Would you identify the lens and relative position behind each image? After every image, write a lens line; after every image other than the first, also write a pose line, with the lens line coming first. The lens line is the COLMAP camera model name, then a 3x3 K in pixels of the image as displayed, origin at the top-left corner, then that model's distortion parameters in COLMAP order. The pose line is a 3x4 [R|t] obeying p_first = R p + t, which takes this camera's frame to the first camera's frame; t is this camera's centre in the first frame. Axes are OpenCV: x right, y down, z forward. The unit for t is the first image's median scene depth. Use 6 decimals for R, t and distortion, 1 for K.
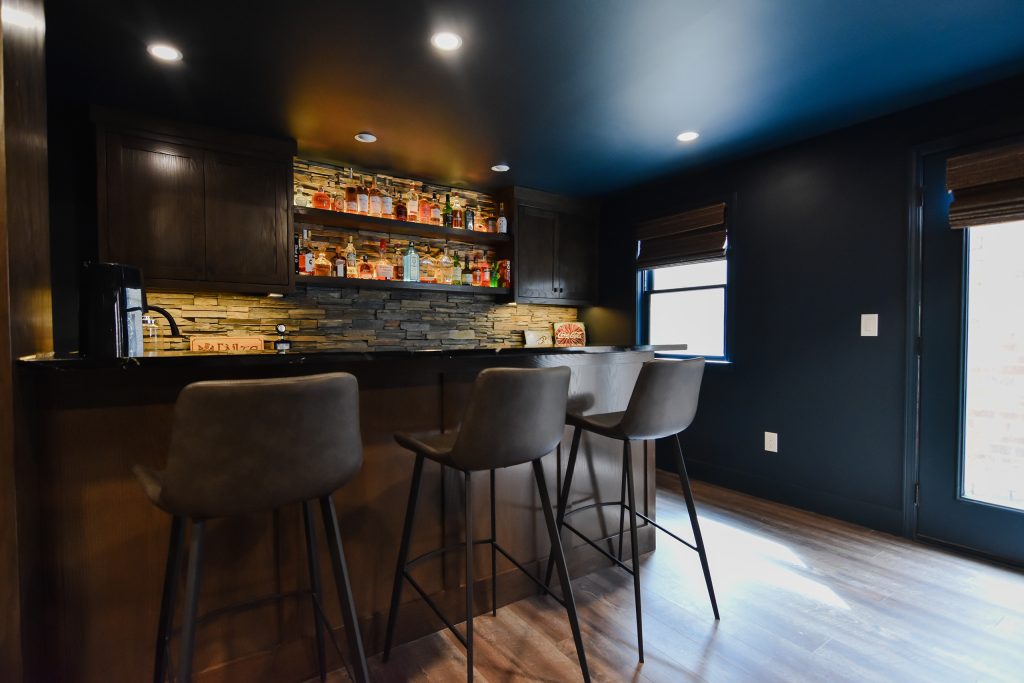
lens RADIAL K [[490.9, 0, 507.2], [0, 490.9, 349.4], [0, 0, 1]] dist [0.001200, -0.000441]
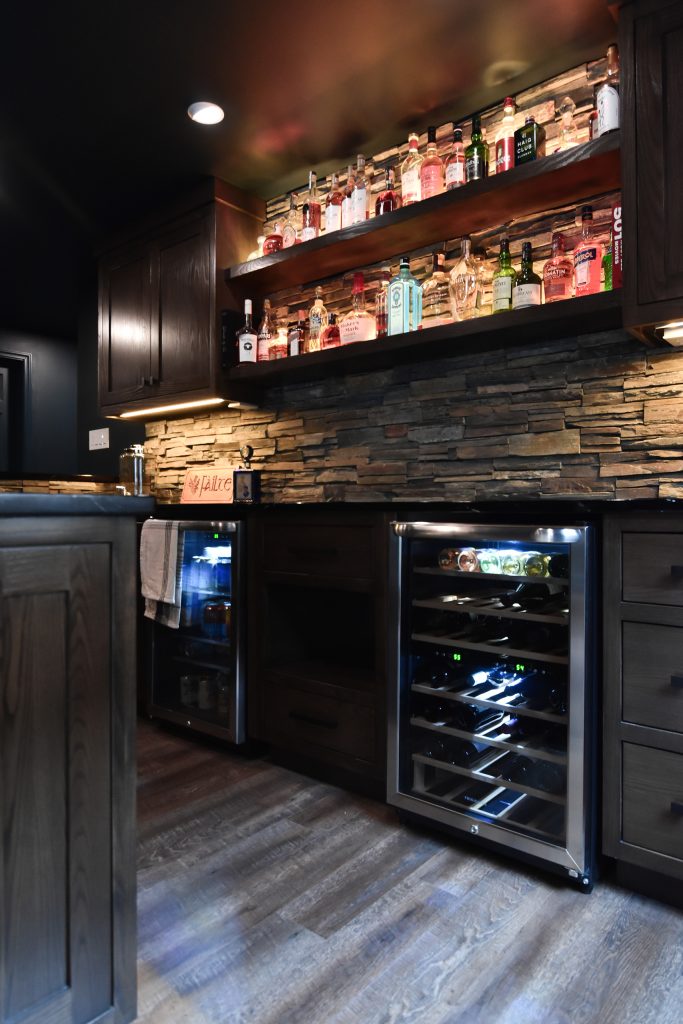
lens RADIAL K [[652.8, 0, 343.7], [0, 652.8, 495.8], [0, 0, 1]] dist [-0.000670, -0.006767]
pose [[0.274387, -0.012505, -0.961538, 0.448043], [-0.027992, 0.999388, -0.020985, 0.033251], [0.961212, 0.032673, 0.273869, 0.856024]]
